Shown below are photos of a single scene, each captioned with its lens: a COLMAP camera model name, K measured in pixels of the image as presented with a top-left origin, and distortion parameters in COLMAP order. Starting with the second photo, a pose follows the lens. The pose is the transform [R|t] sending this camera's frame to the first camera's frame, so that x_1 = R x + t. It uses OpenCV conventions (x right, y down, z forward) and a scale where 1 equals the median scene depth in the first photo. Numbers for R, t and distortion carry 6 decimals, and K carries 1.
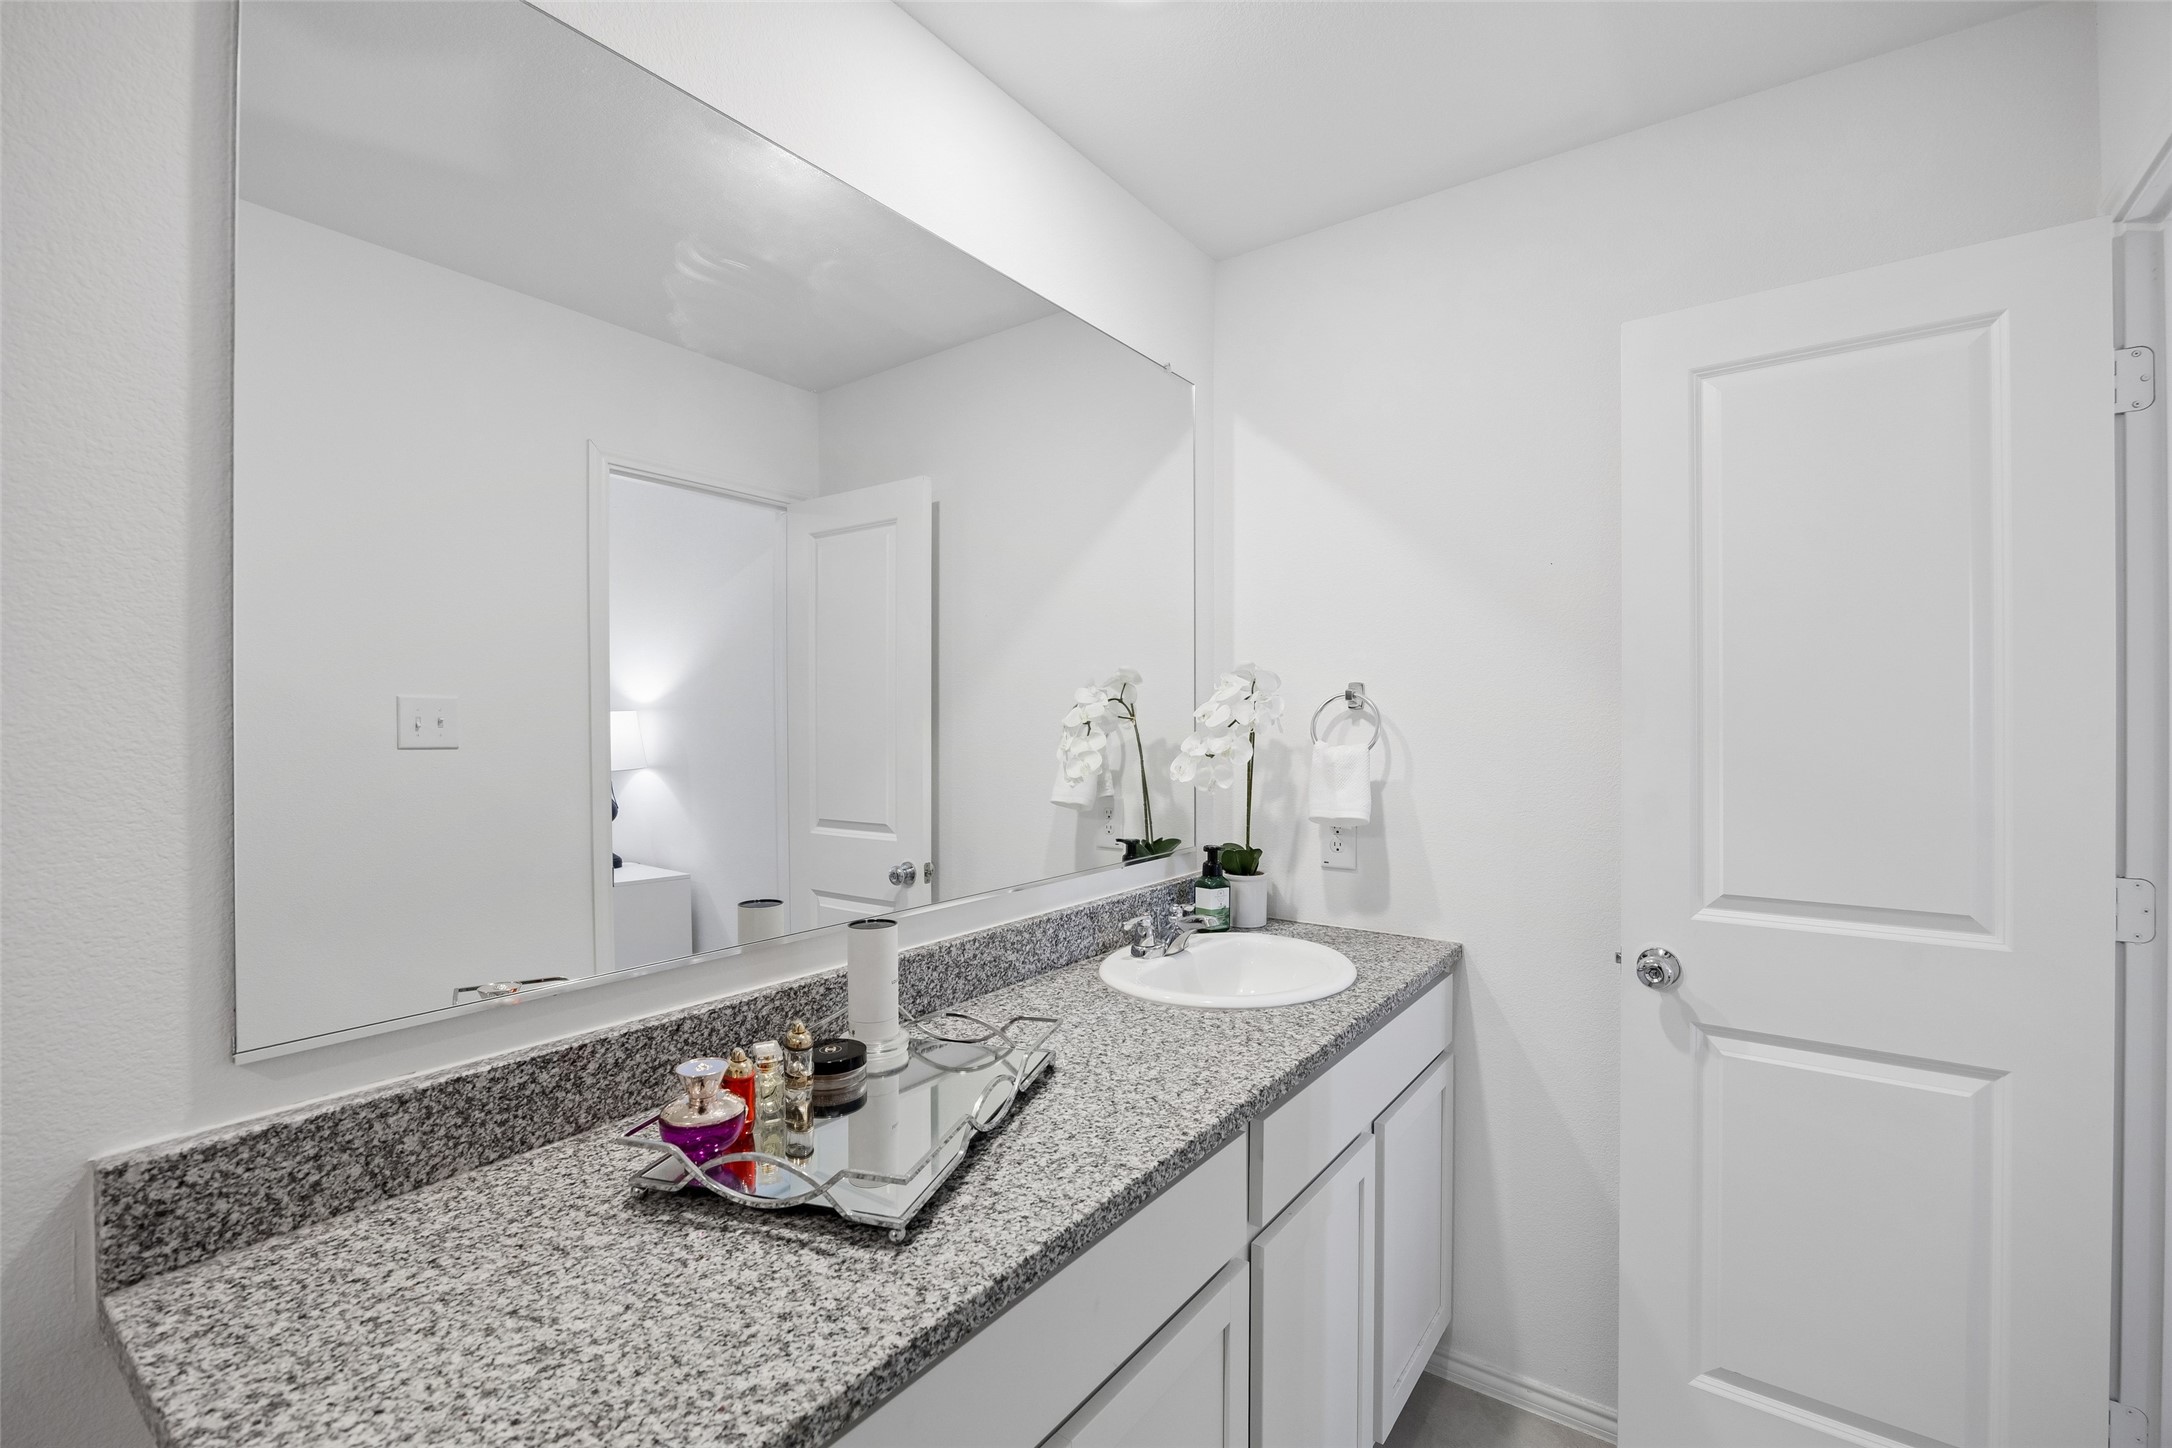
lens RADIAL K [[973.1, 0, 1086.8], [0, 973.1, 723.1], [0, 0, 1]] dist [-0.005737, -0.000366]
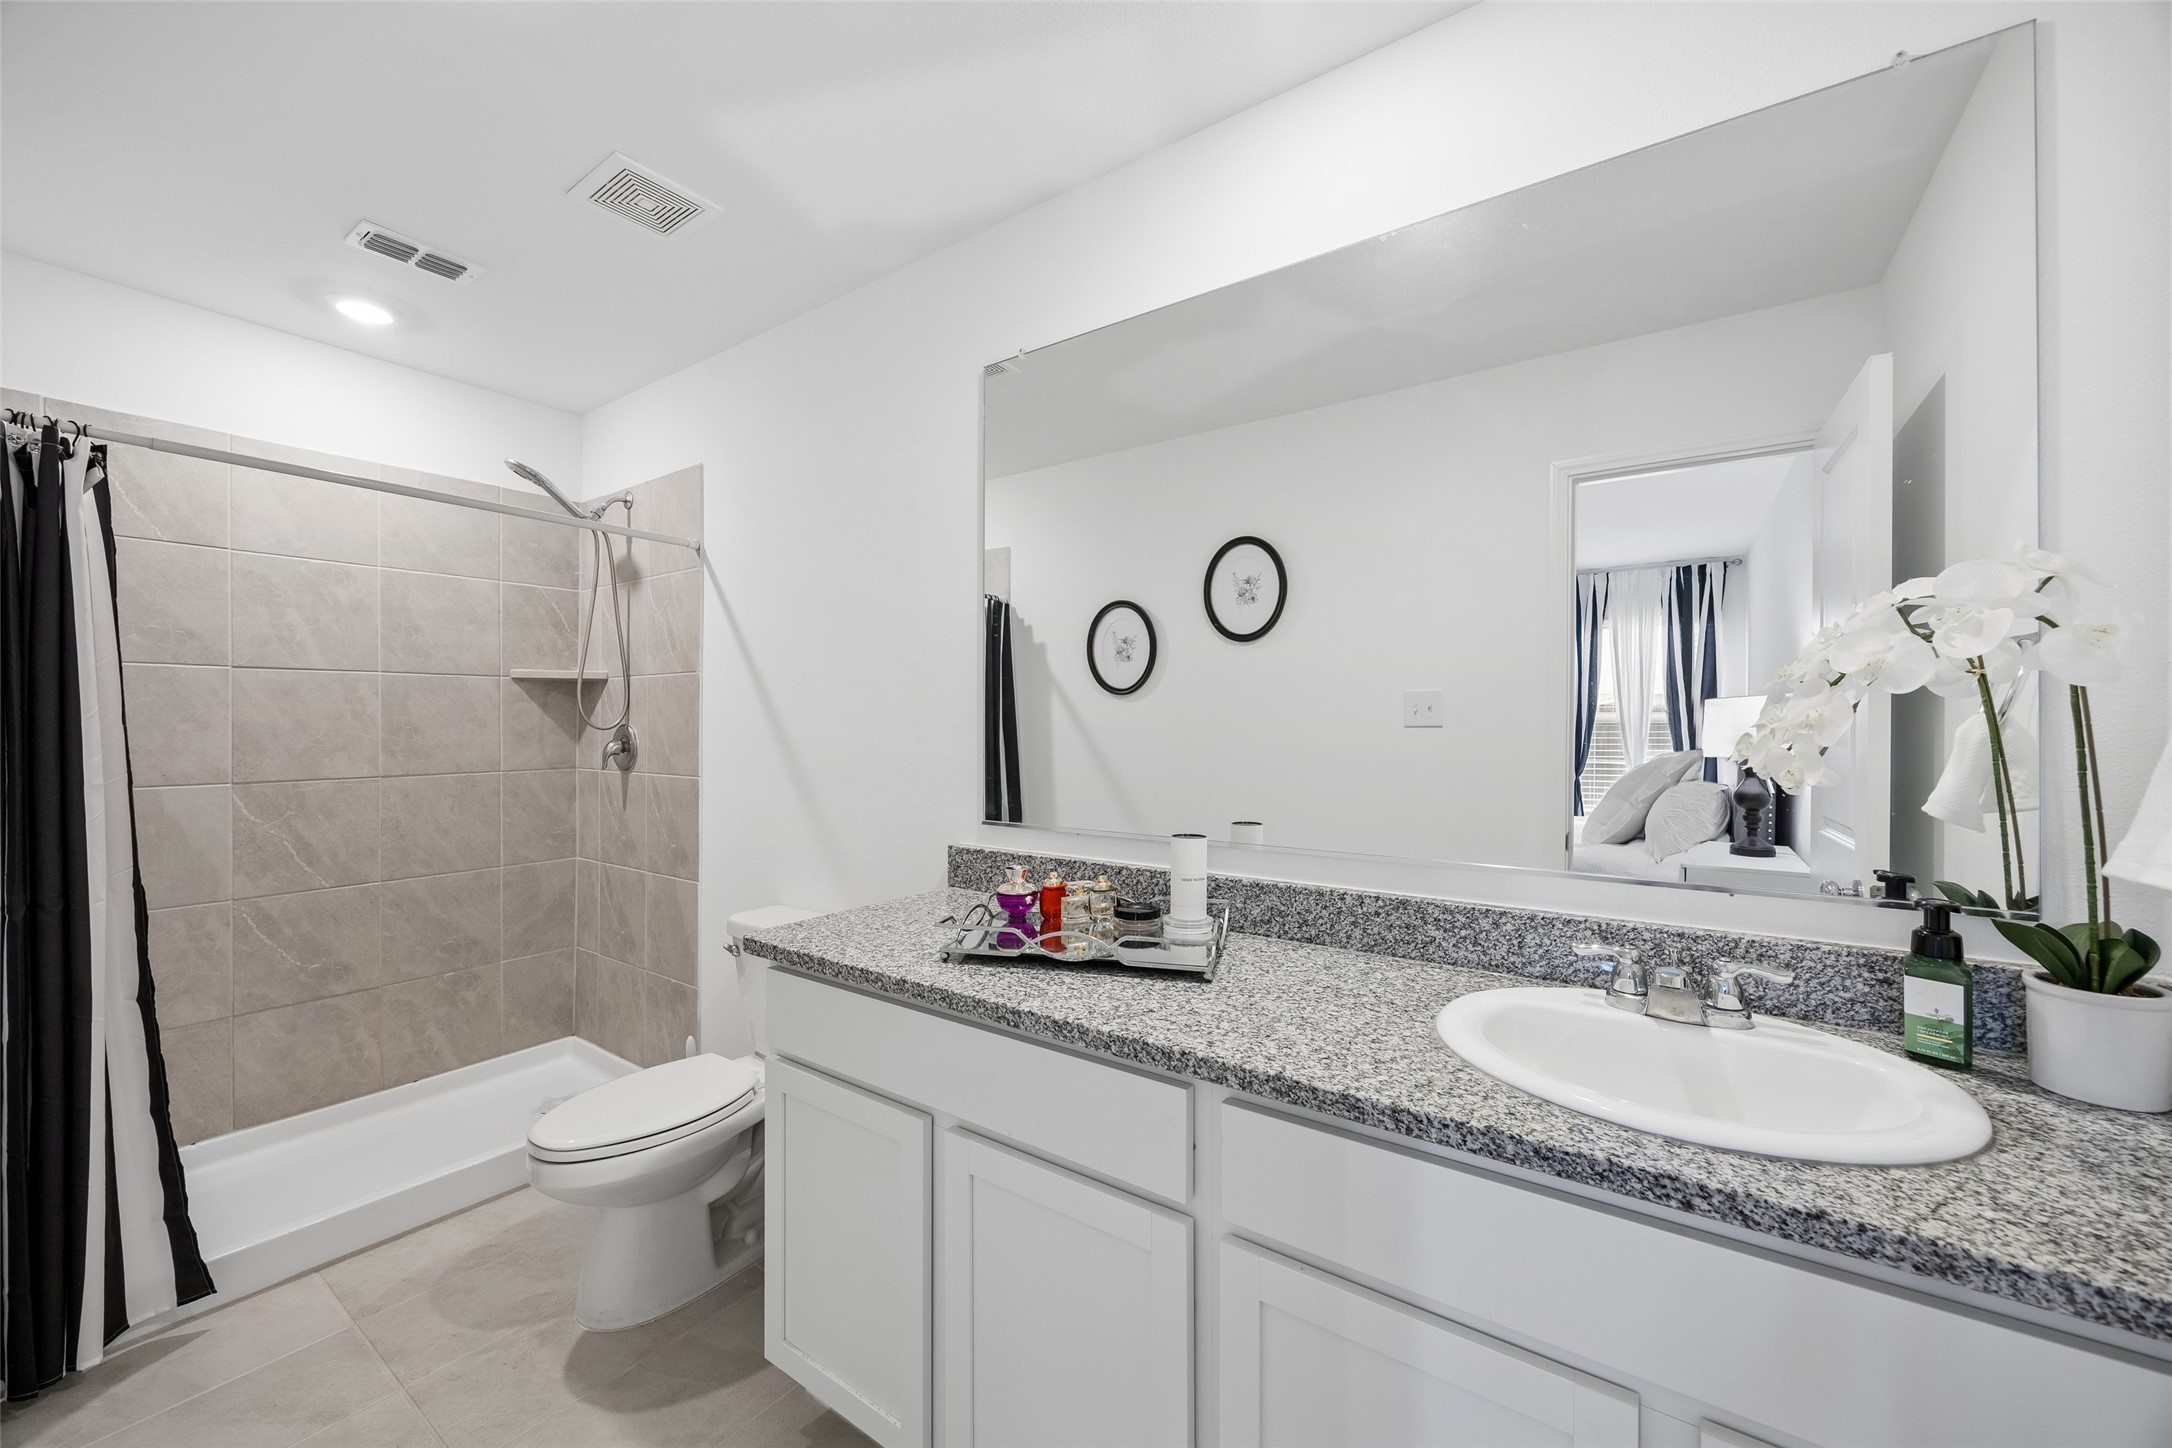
lens RADIAL K [[826.4, 0, 1090.9], [0, 826.4, 724.5], [0, 0, 1]] dist [-0.003206, 0.000069]
pose [[-0.003689, -0.003971, -0.999985, 0.765477], [-0.004769, 0.999981, -0.003953, 0.042124], [0.999982, 0.004754, -0.003708, 0.693009]]
